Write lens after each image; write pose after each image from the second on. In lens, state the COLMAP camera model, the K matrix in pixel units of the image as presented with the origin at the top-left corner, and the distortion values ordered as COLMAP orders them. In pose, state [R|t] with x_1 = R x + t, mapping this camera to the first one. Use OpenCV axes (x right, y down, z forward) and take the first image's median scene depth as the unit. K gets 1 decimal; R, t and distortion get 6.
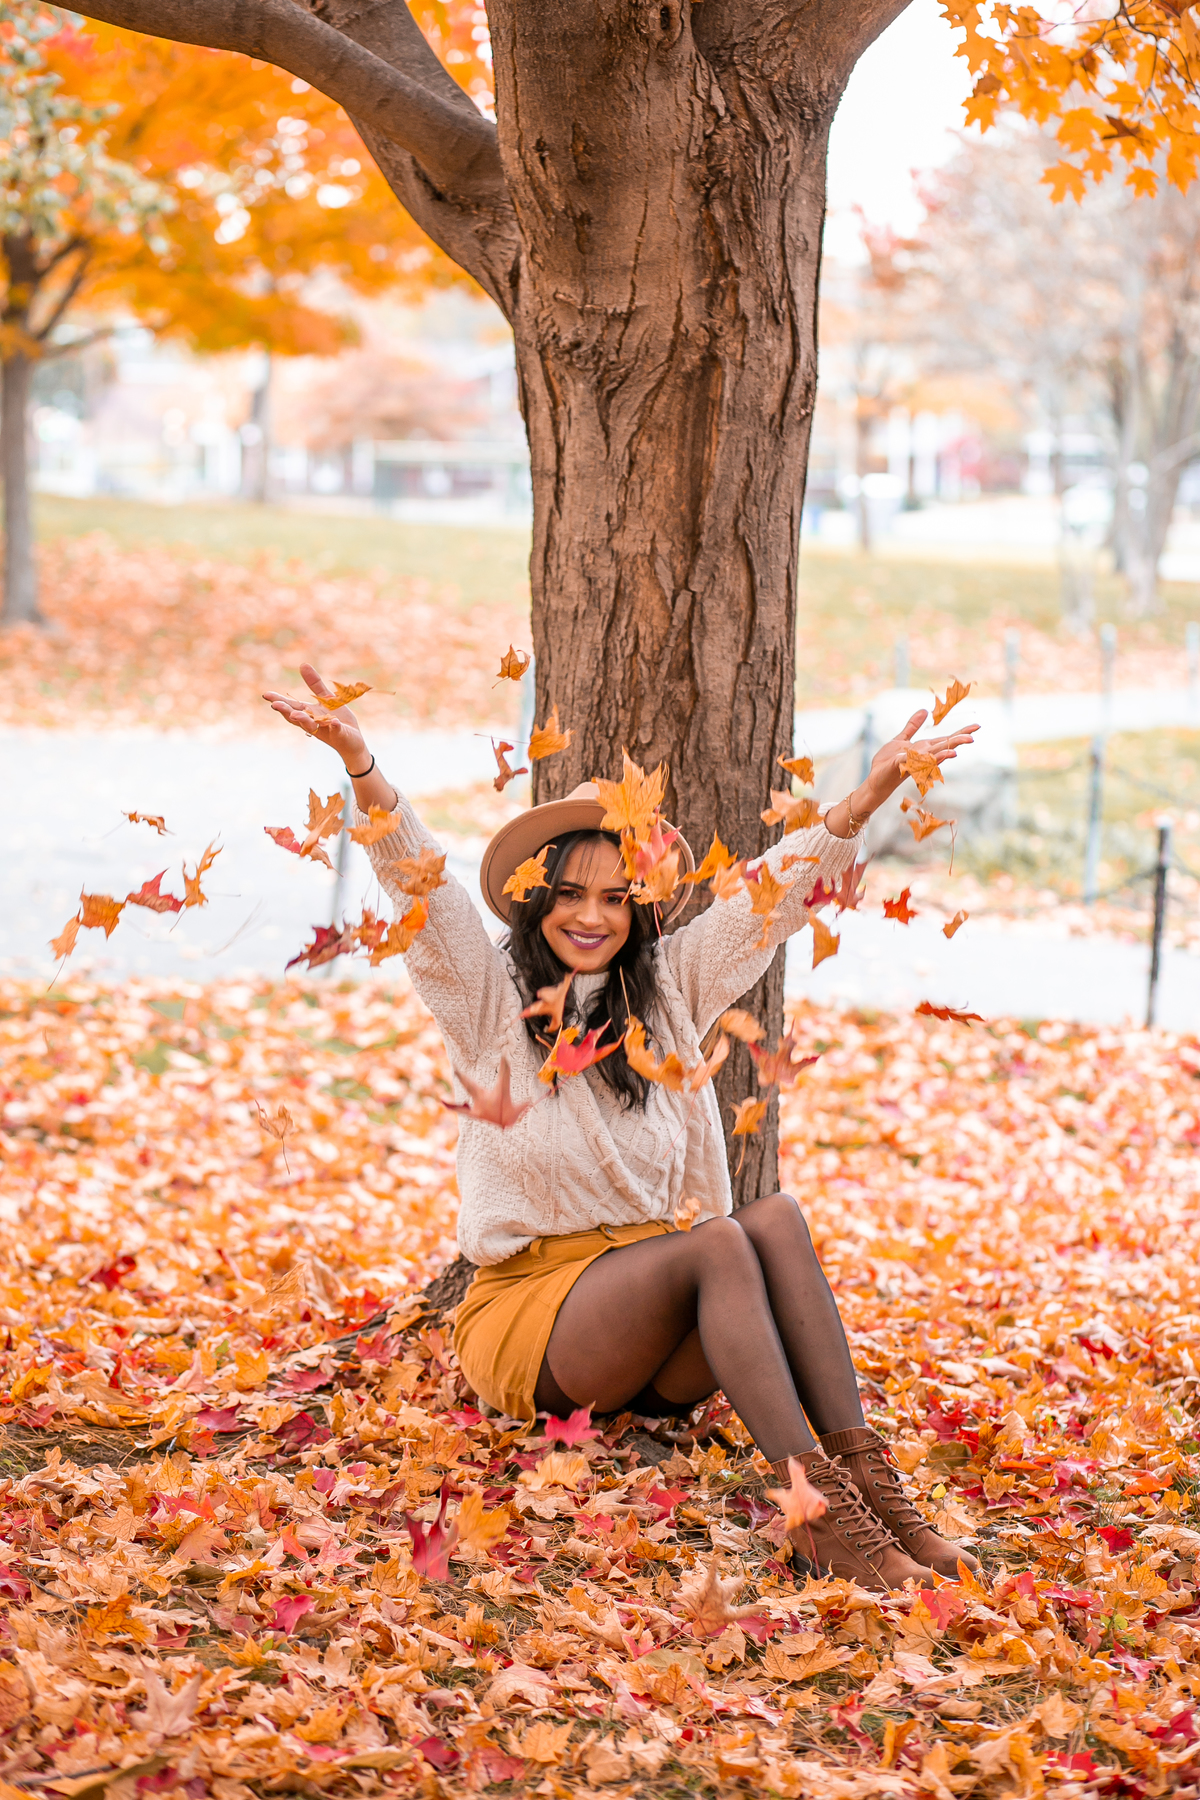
lens RADIAL K [[4443.3, 0, 601.3], [0, 4443.3, 899.7], [0, 0, 1]] dist [-0.143881, 0.000000]
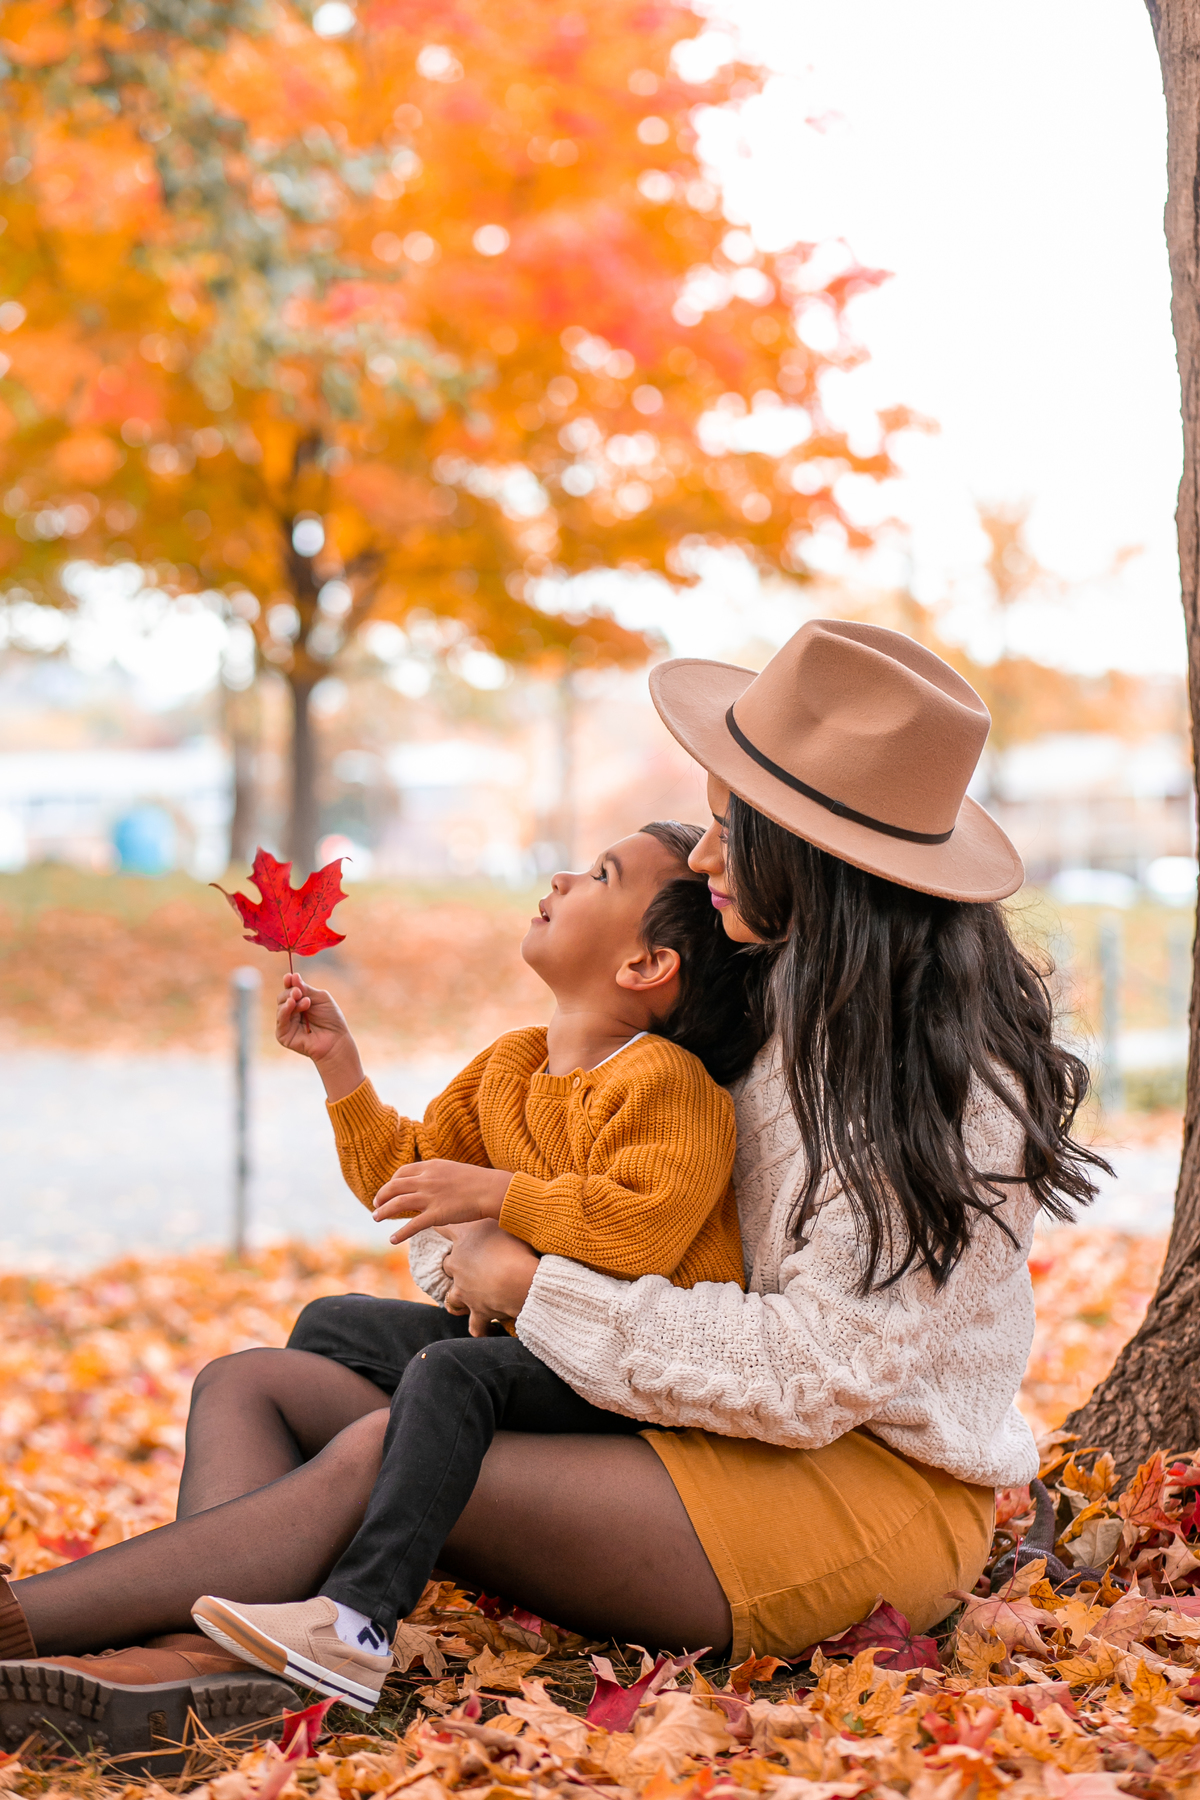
lens RADIAL K [[4443.3, 0, 597.9], [0, 4443.3, 985.8], [0, 0, 1]] dist [-0.143881, 0.000000]
pose [[0.996759, -0.046871, -0.065373, -0.060136], [0.041628, 0.995975, -0.079383, 0.074416], [0.068831, 0.076404, 0.994698, 0.415687]]
